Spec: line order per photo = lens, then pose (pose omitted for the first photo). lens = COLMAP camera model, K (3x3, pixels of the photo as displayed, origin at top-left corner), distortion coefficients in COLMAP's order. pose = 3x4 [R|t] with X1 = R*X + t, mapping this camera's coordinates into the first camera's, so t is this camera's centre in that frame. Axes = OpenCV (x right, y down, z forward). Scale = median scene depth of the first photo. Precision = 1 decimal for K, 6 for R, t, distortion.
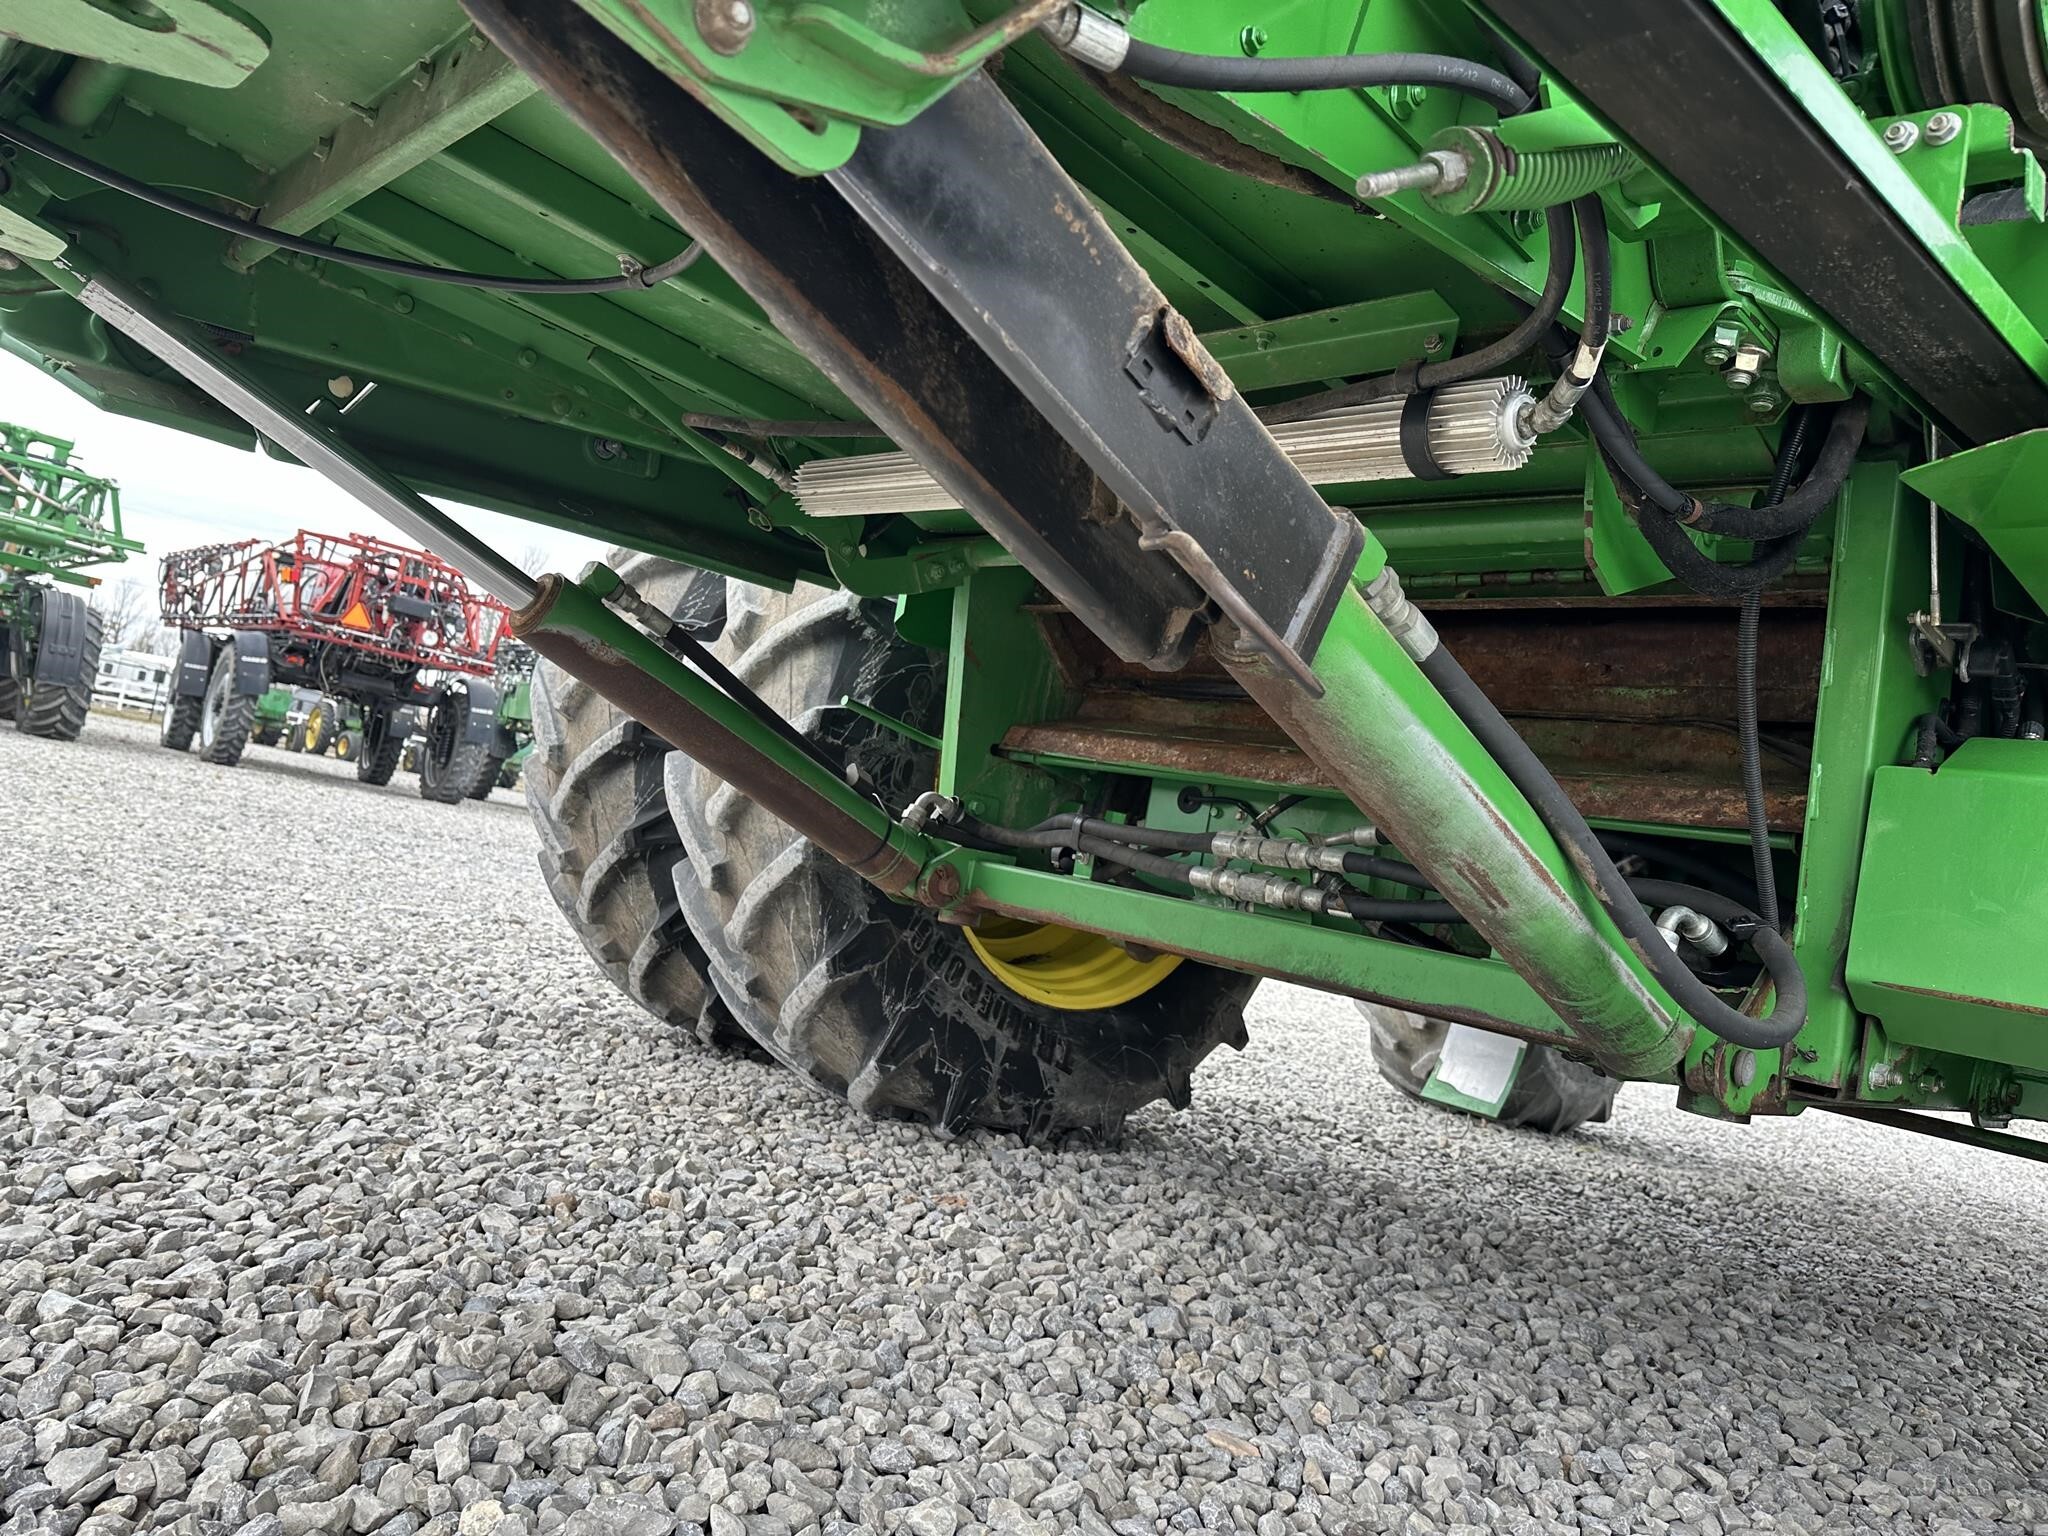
lens RADIAL K [[1440.2, 0, 1024.8], [0, 1440.2, 775.3], [0, 0, 1]] dist [0.074503, -0.105101]
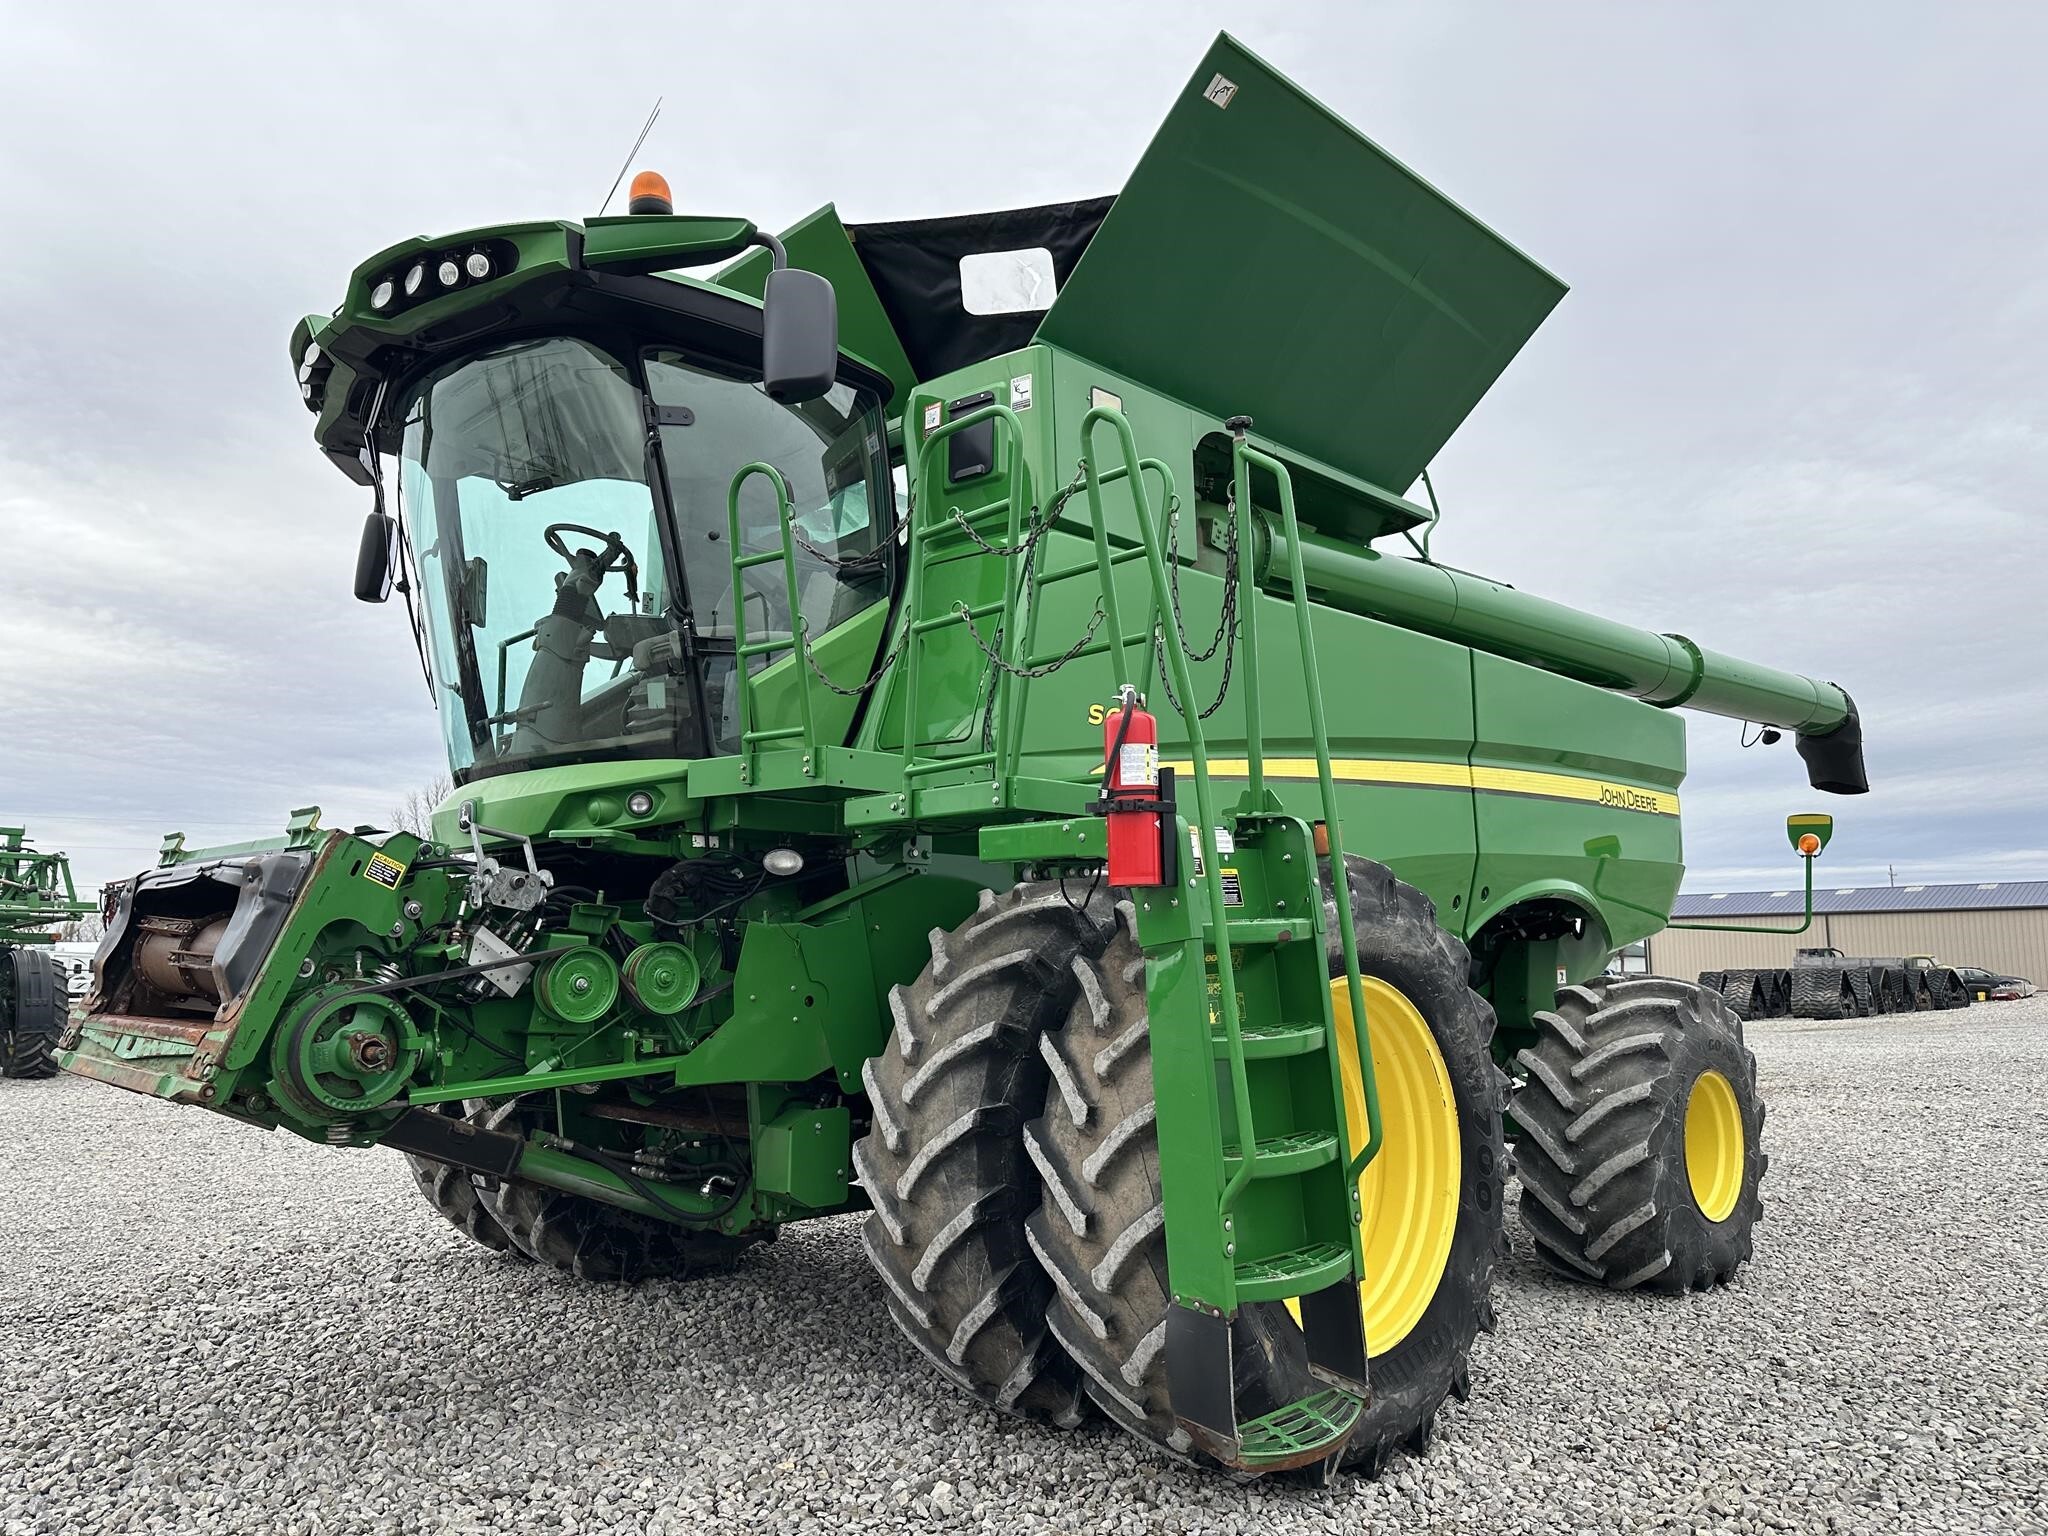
lens RADIAL K [[1440.2, 0, 1024.8], [0, 1440.2, 775.3], [0, 0, 1]] dist [0.074503, -0.105101]
pose [[0.982293, -0.181770, 0.045389, 0.509636], [0.184640, 0.980304, -0.070080, -0.193179], [-0.031756, 0.077220, 0.996508, -1.063184]]
